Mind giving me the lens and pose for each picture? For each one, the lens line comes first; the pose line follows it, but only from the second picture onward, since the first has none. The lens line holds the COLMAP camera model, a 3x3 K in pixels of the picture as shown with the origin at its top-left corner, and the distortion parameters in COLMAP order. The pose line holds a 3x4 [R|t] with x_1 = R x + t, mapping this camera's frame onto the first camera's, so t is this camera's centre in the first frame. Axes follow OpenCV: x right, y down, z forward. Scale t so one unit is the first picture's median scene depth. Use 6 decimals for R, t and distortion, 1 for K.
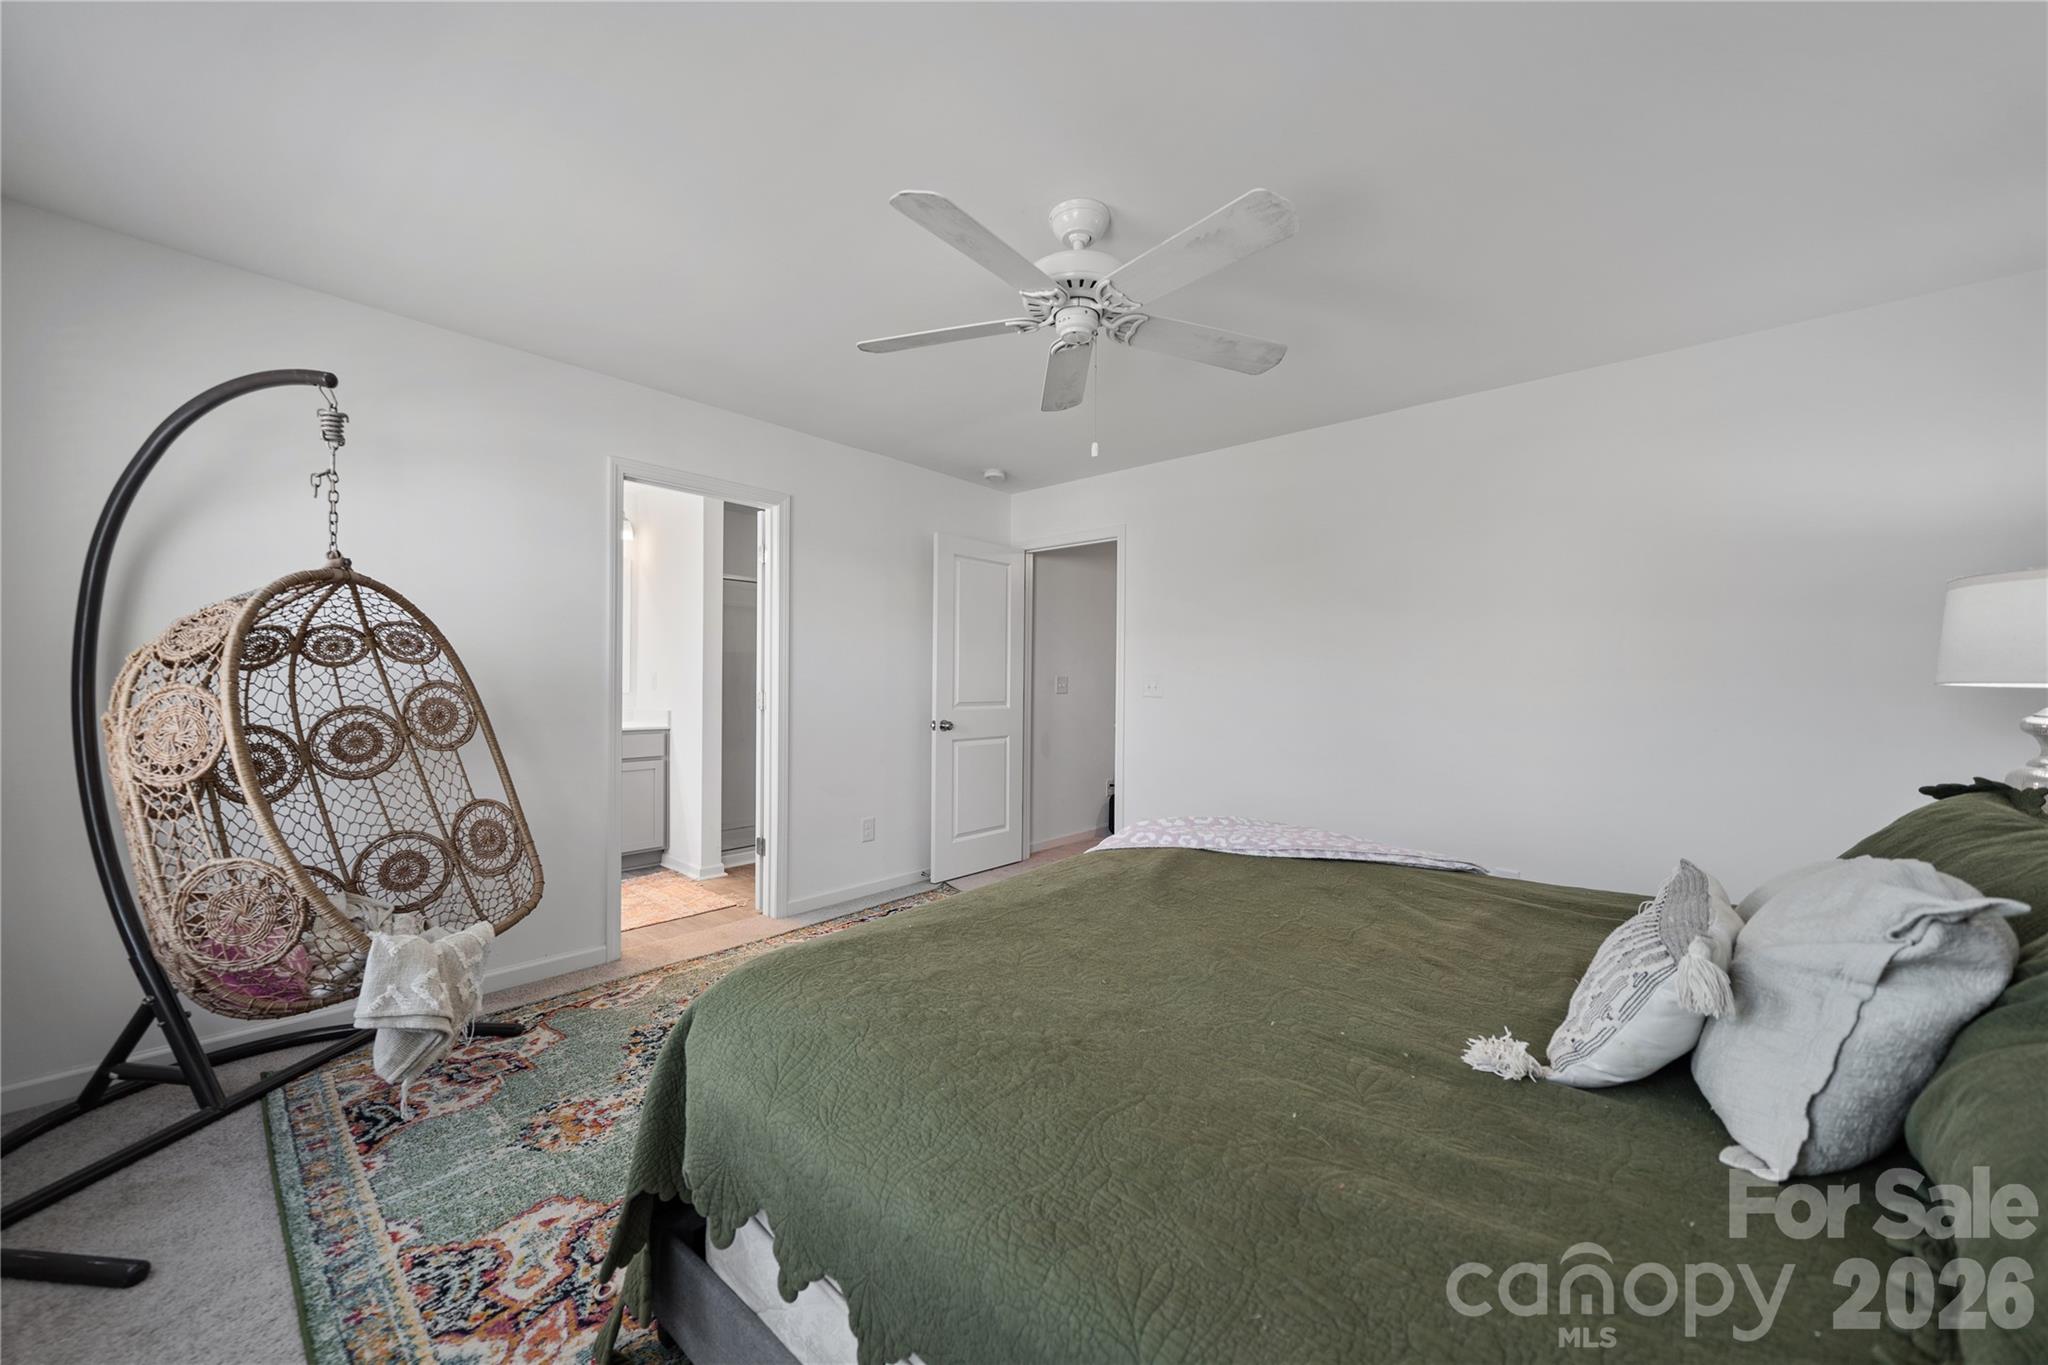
lens RADIAL K [[756.5, 0, 1031.0], [0, 756.5, 684.1], [0, 0, 1]] dist [0.000022, -0.000085]
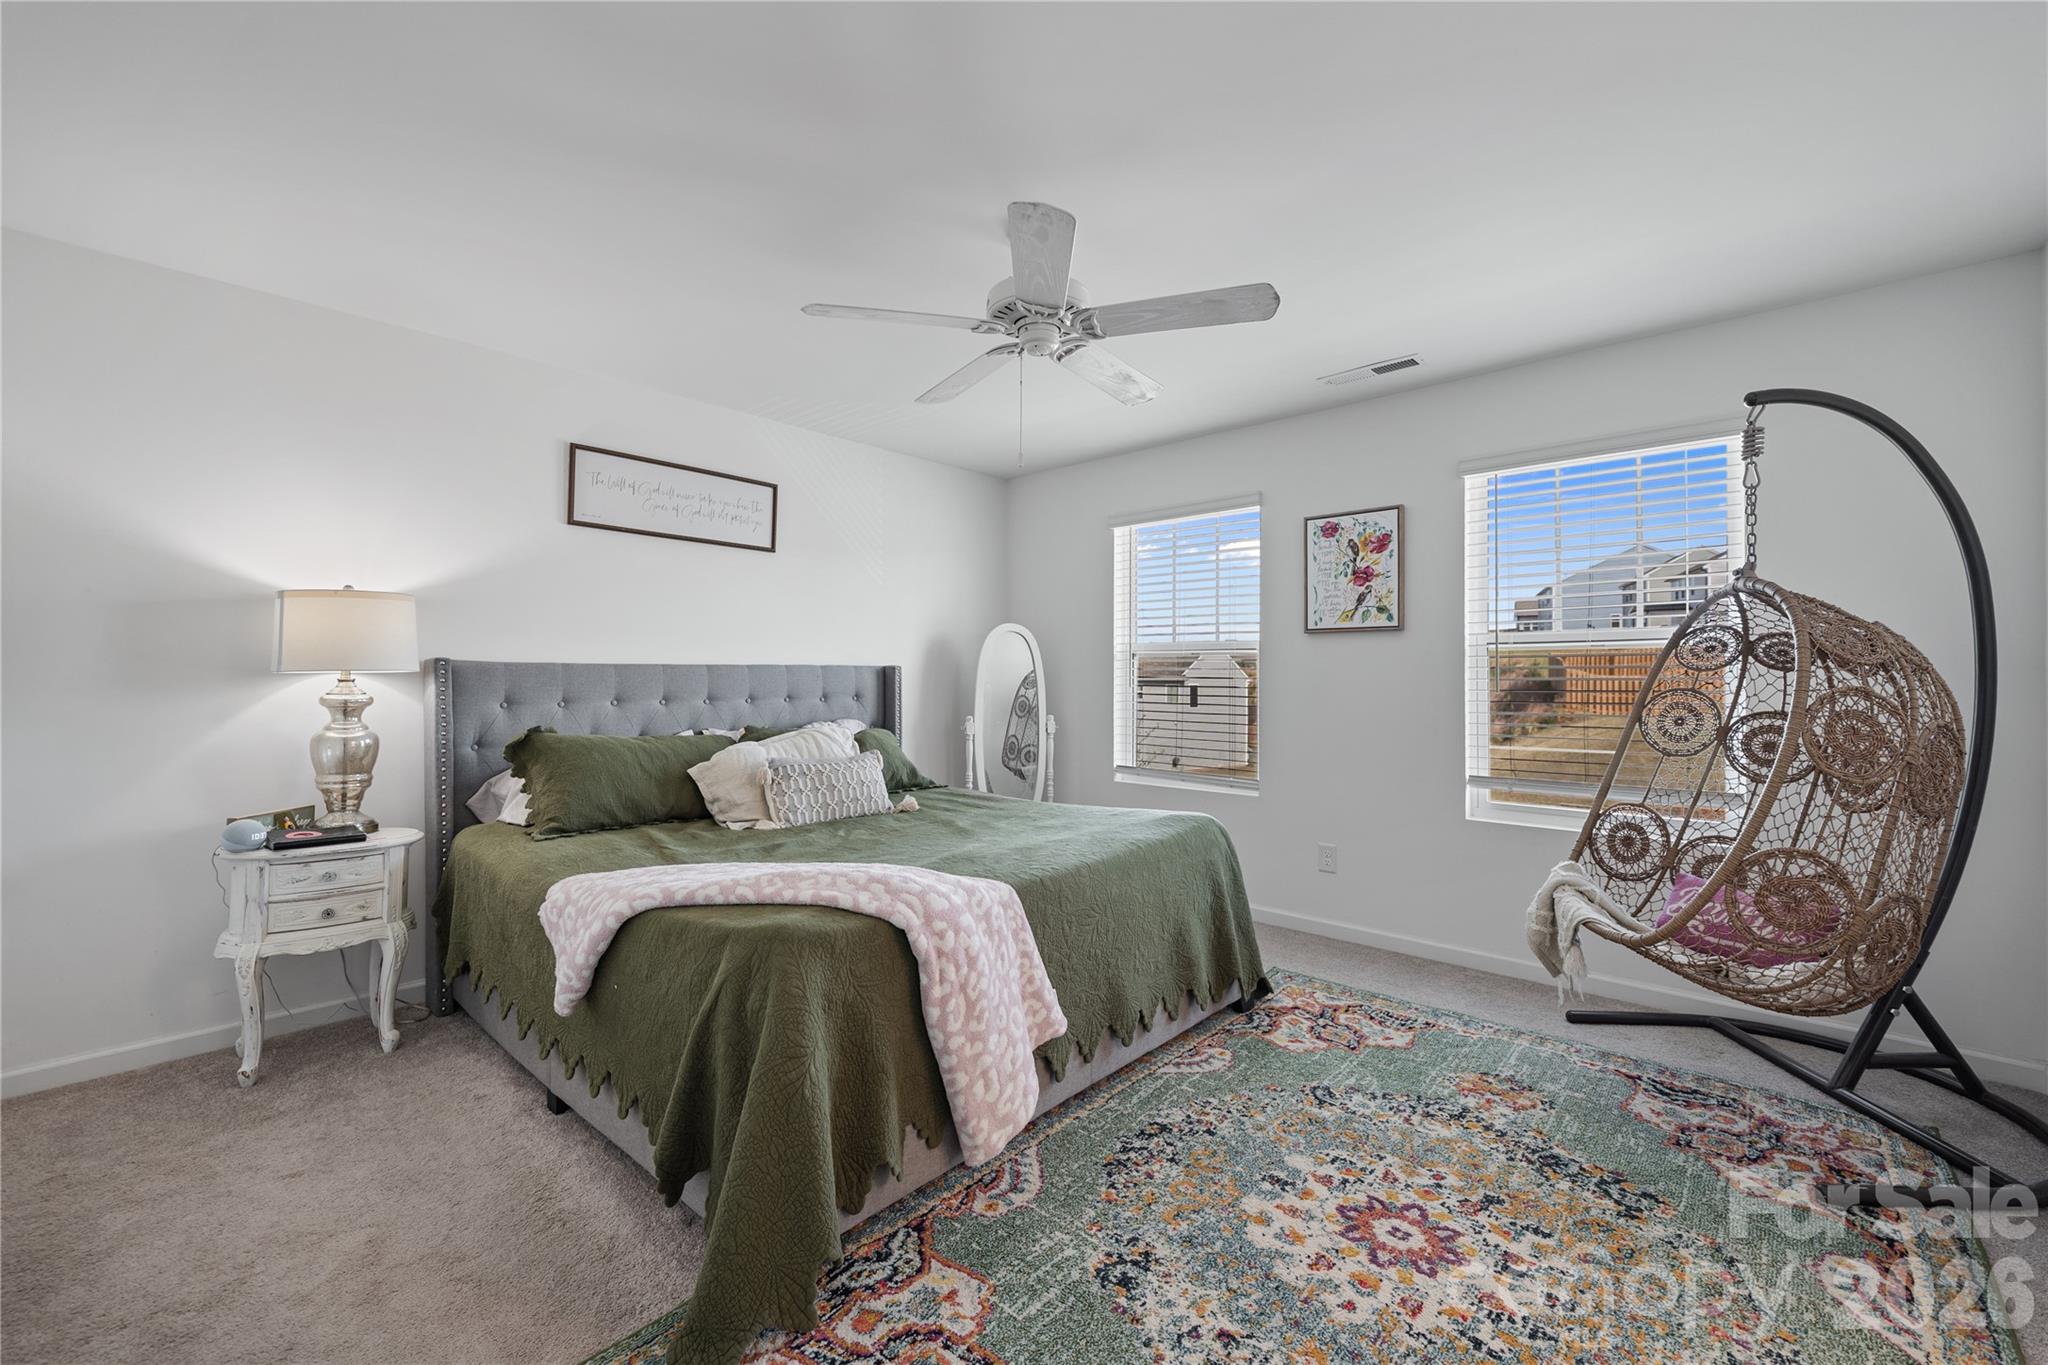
lens RADIAL K [[835.0, 0, 1020.6], [0, 835.0, 677.3], [0, 0, 1]] dist [-0.000314, 0.000220]
pose [[-0.998413, -0.033946, 0.044930, 0.022338], [-0.033941, 0.999423, 0.000877, 0.026416], [-0.044934, -0.000649, -0.998990, 2.226756]]
